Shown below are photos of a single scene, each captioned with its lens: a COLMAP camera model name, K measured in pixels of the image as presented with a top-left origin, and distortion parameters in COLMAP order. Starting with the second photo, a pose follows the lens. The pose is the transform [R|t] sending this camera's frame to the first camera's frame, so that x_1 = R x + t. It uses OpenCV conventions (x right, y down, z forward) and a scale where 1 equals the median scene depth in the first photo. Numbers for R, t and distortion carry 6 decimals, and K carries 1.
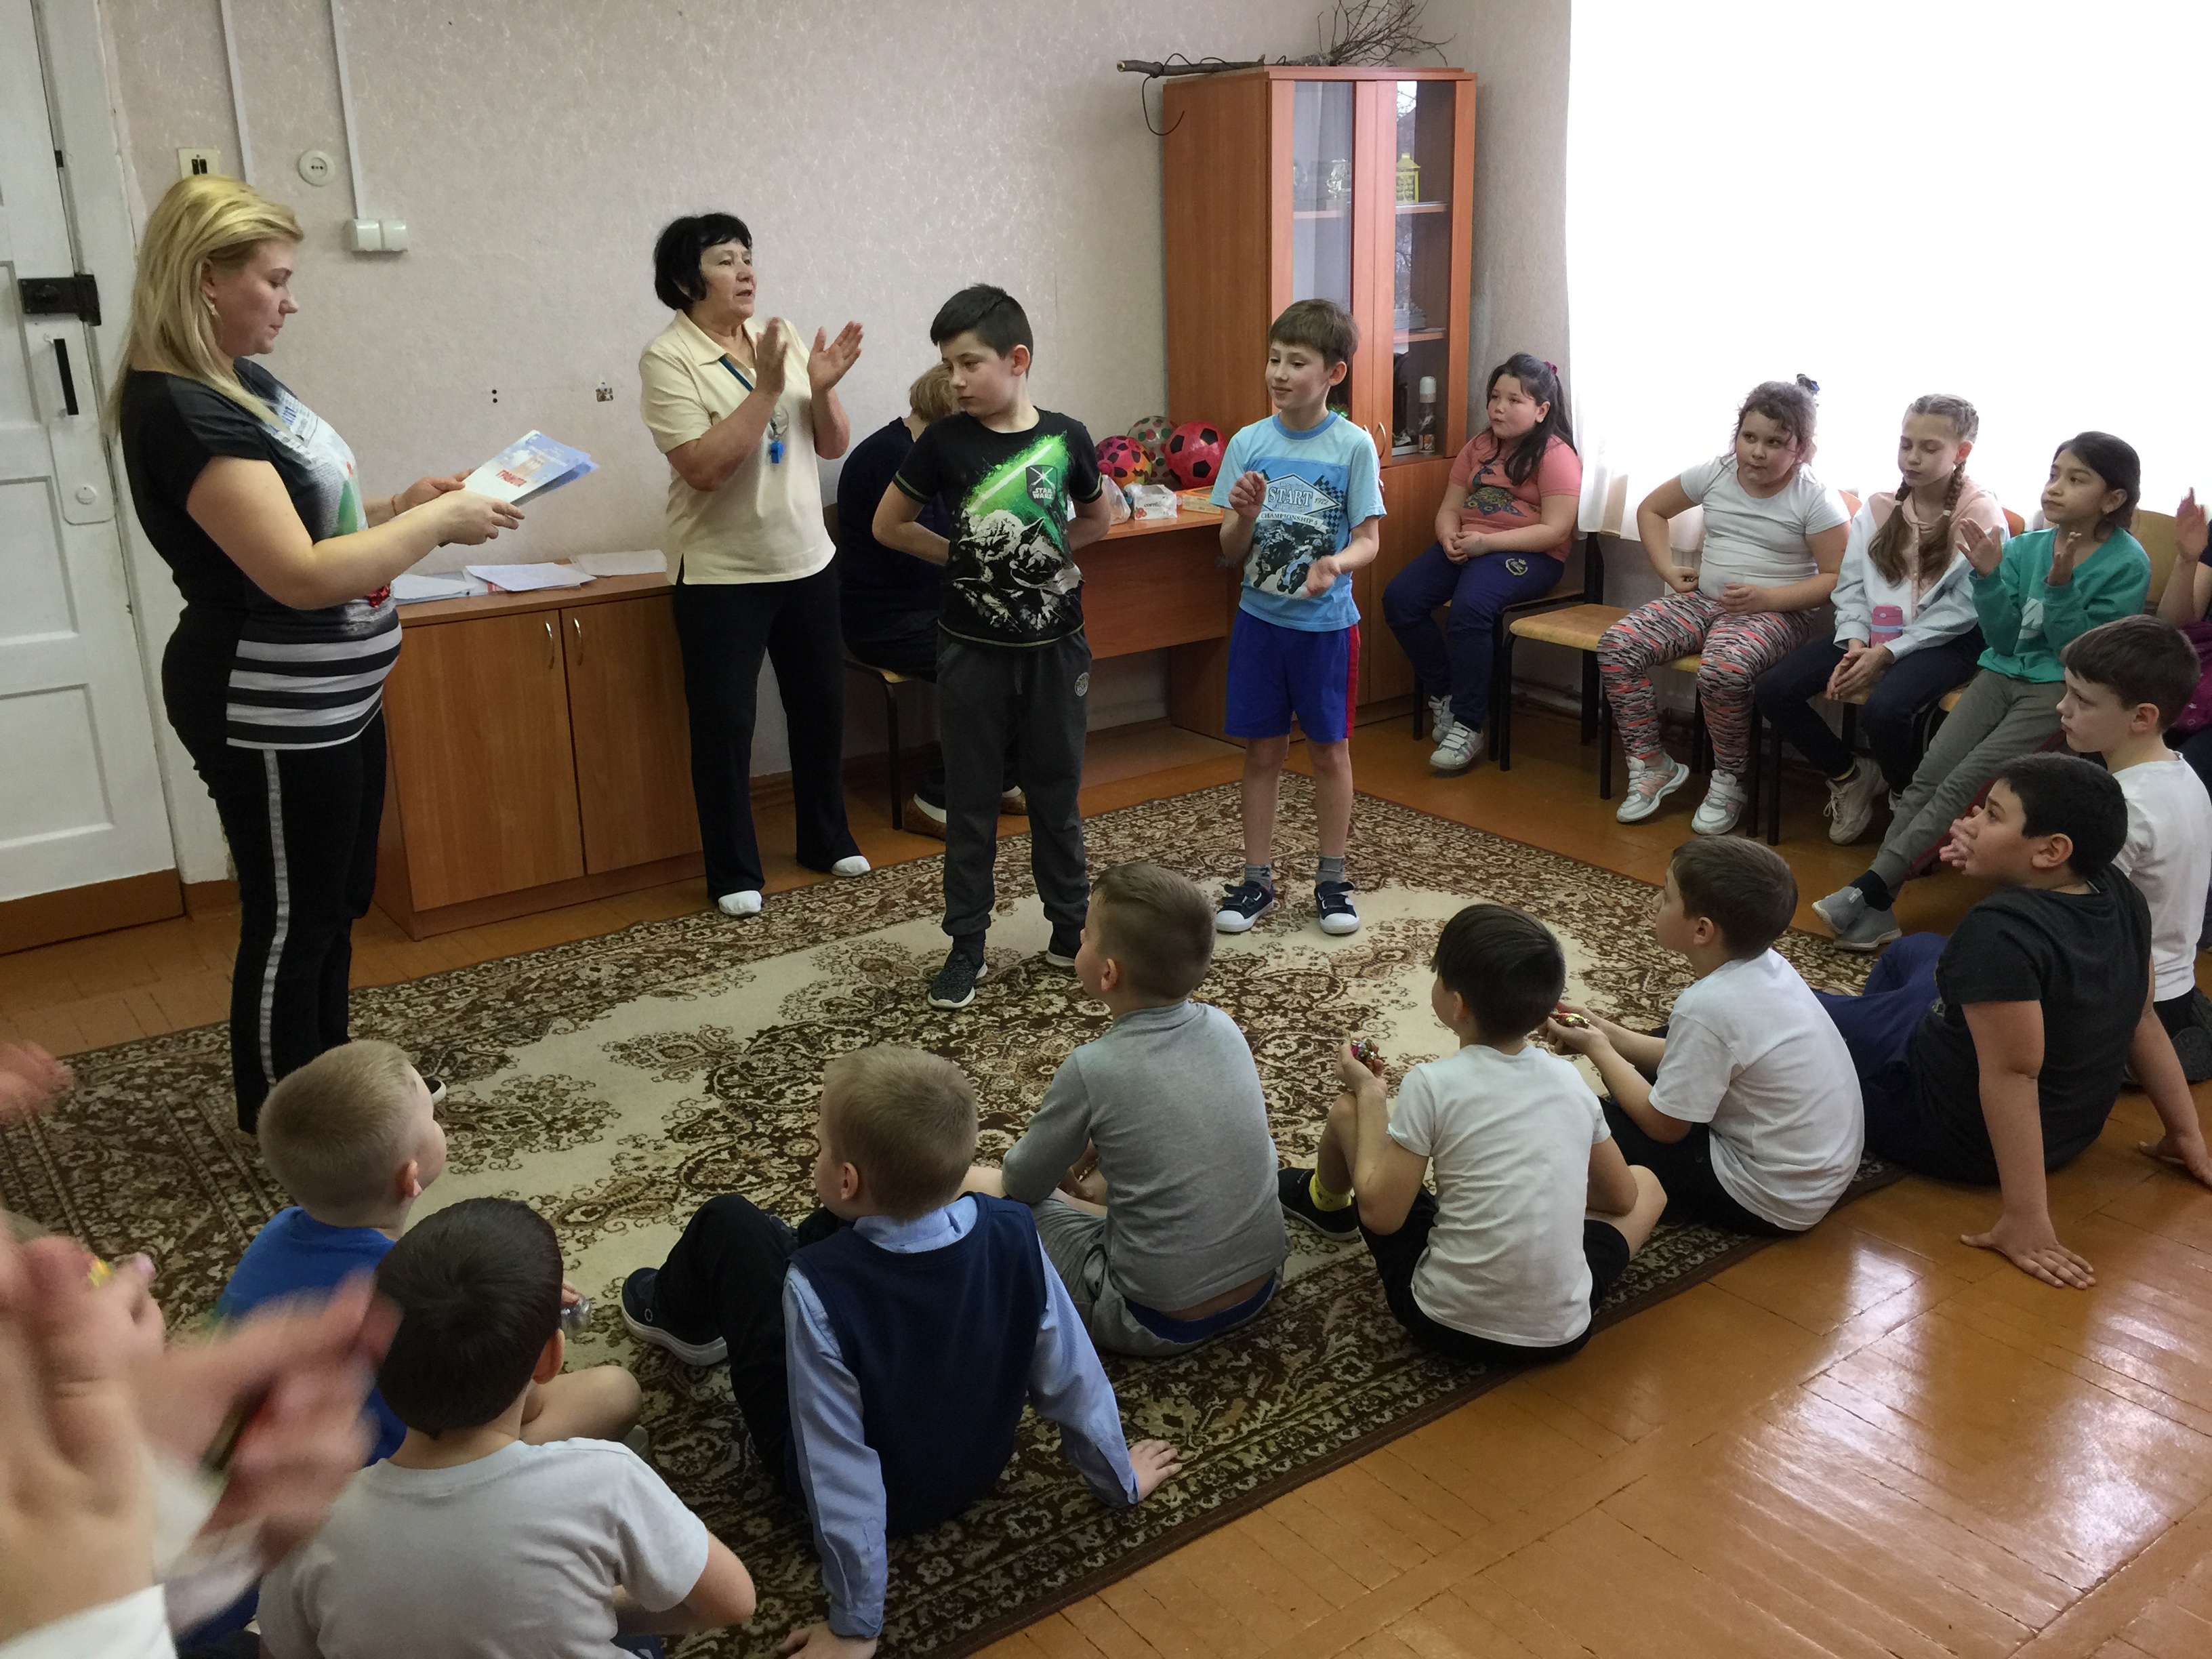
lens RADIAL K [[1888.2, 0, 1101.2], [0, 1888.2, 793.4], [0, 0, 1]] dist [0.102007, -0.112479]
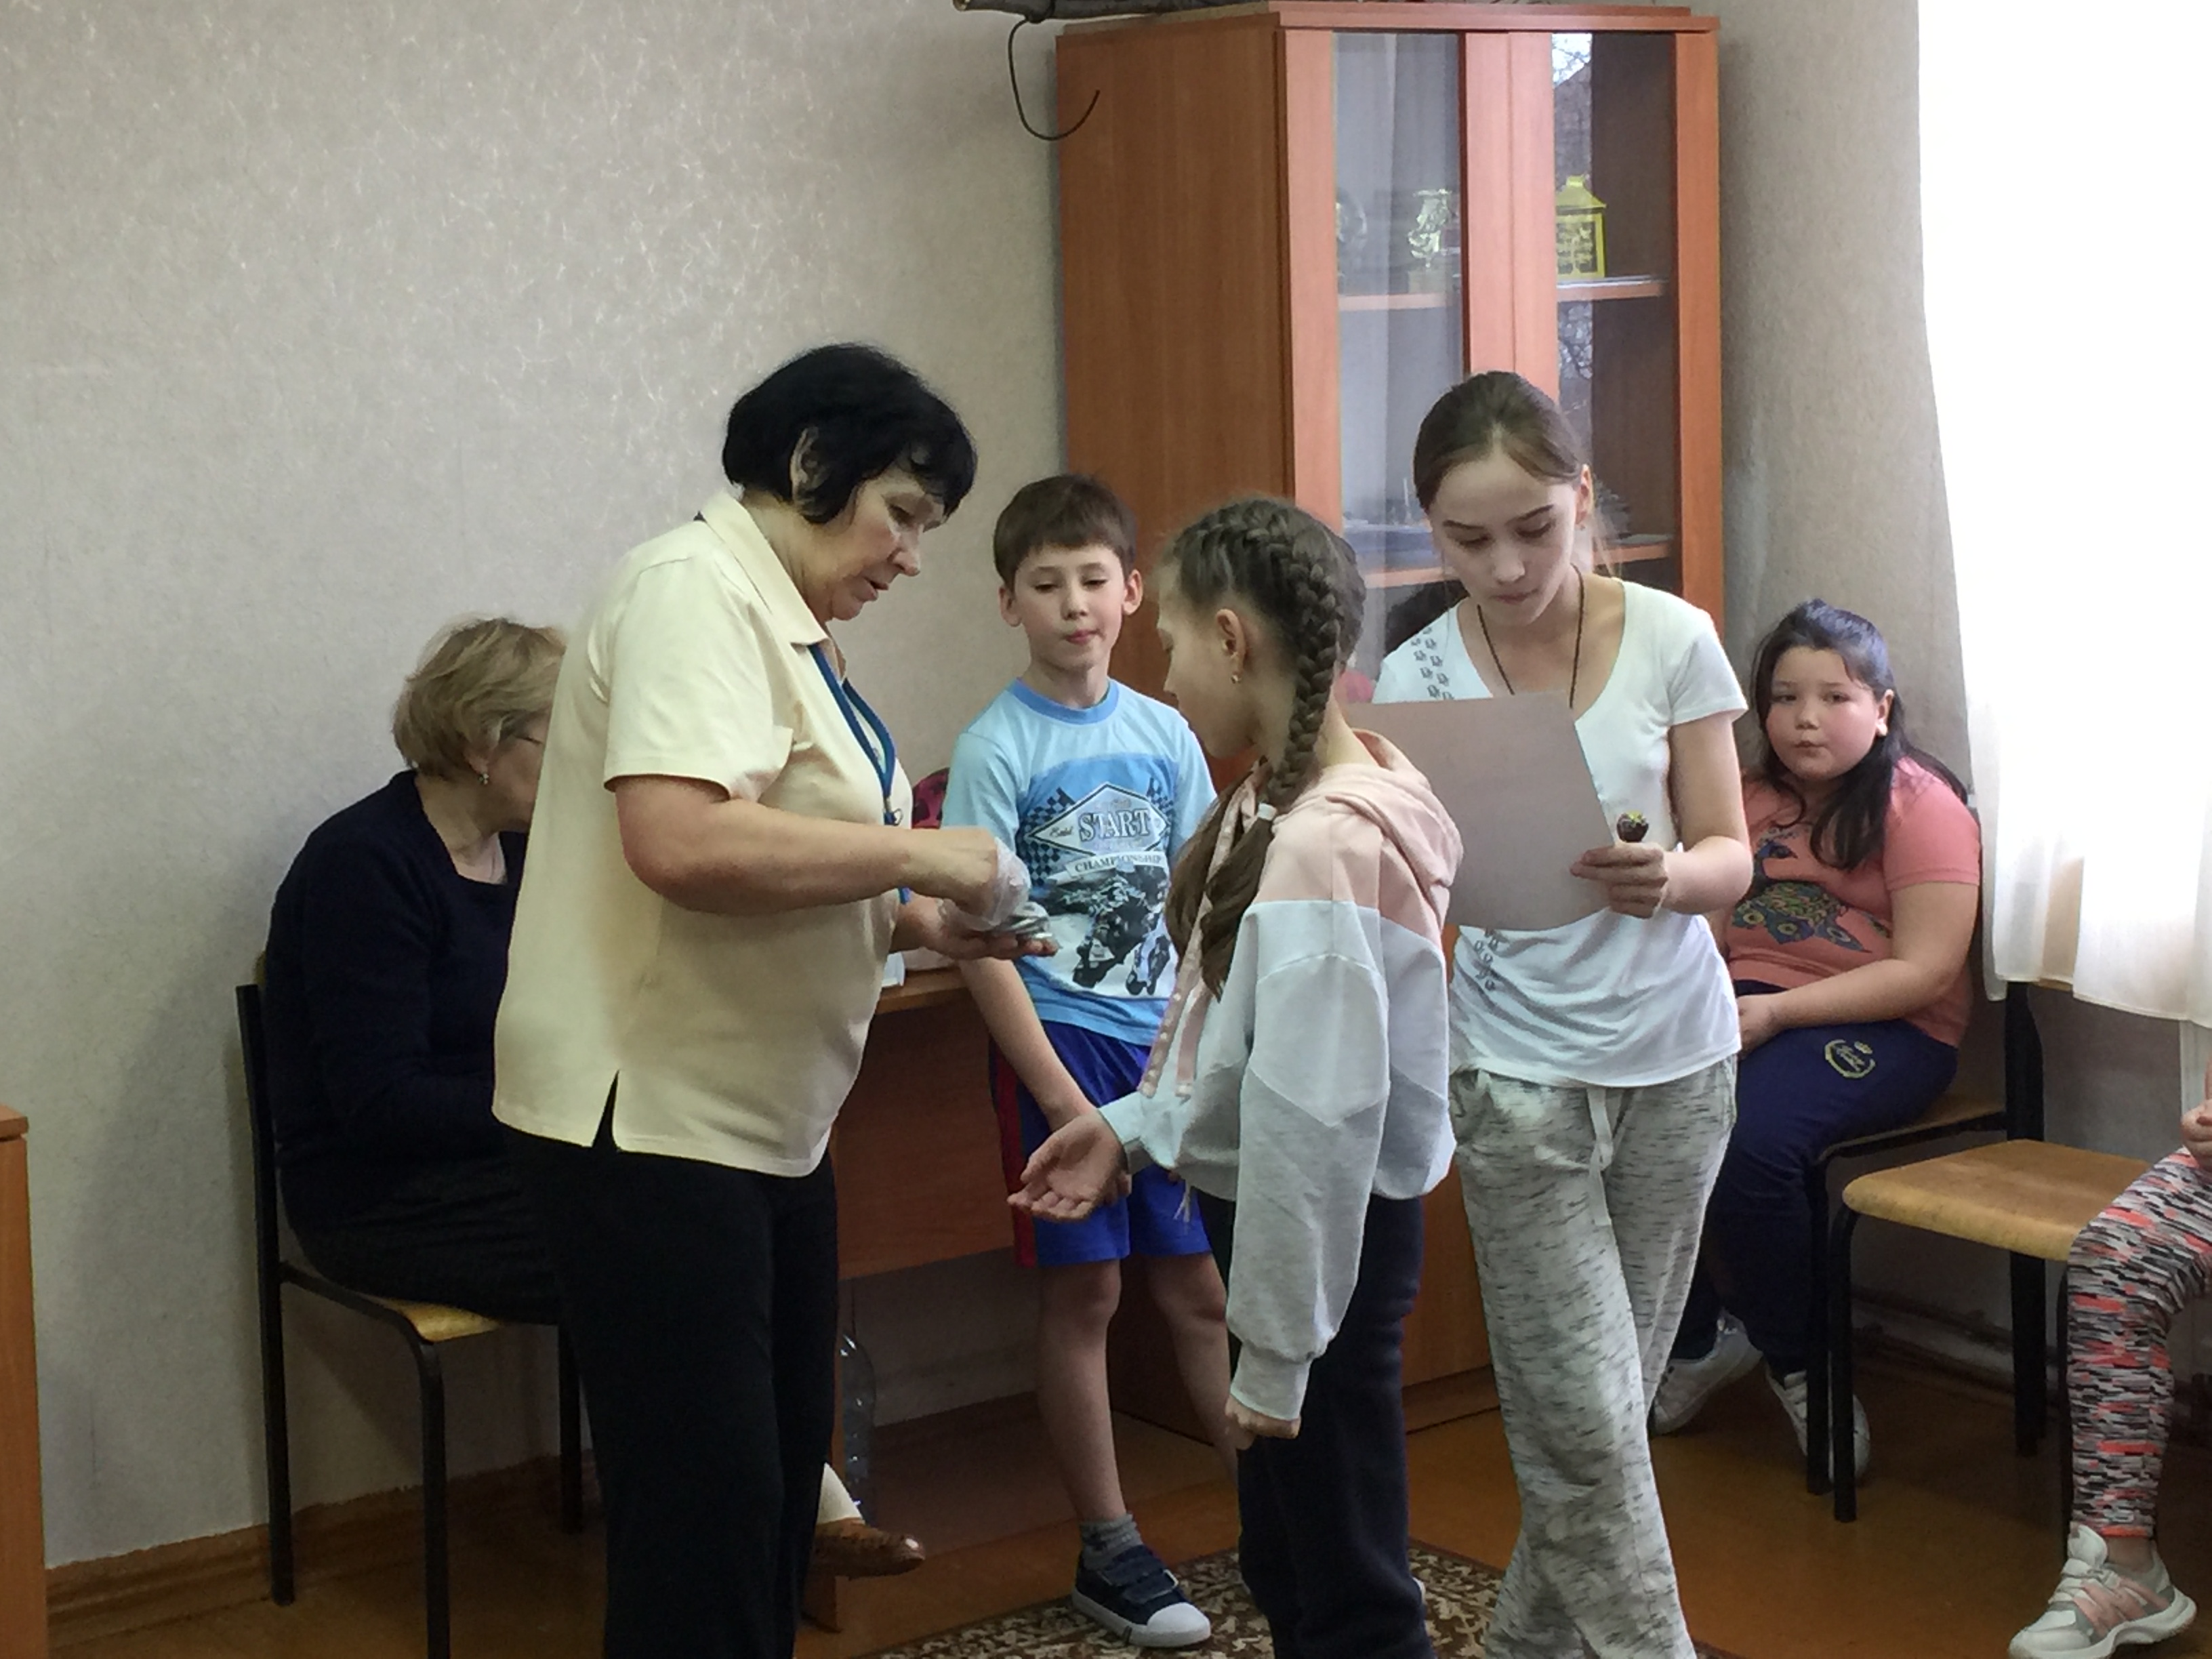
lens RADIAL K [[3819.6, 0, 1091.6], [0, 3819.6, 773.3], [0, 0, 1]] dist [0.075700, 0.000000]
pose [[0.999572, -0.002111, 0.029168, 0.013624], [0.006836, 0.986622, -0.162880, -0.039848], [-0.028434, 0.163010, 0.986215, 0.104164]]
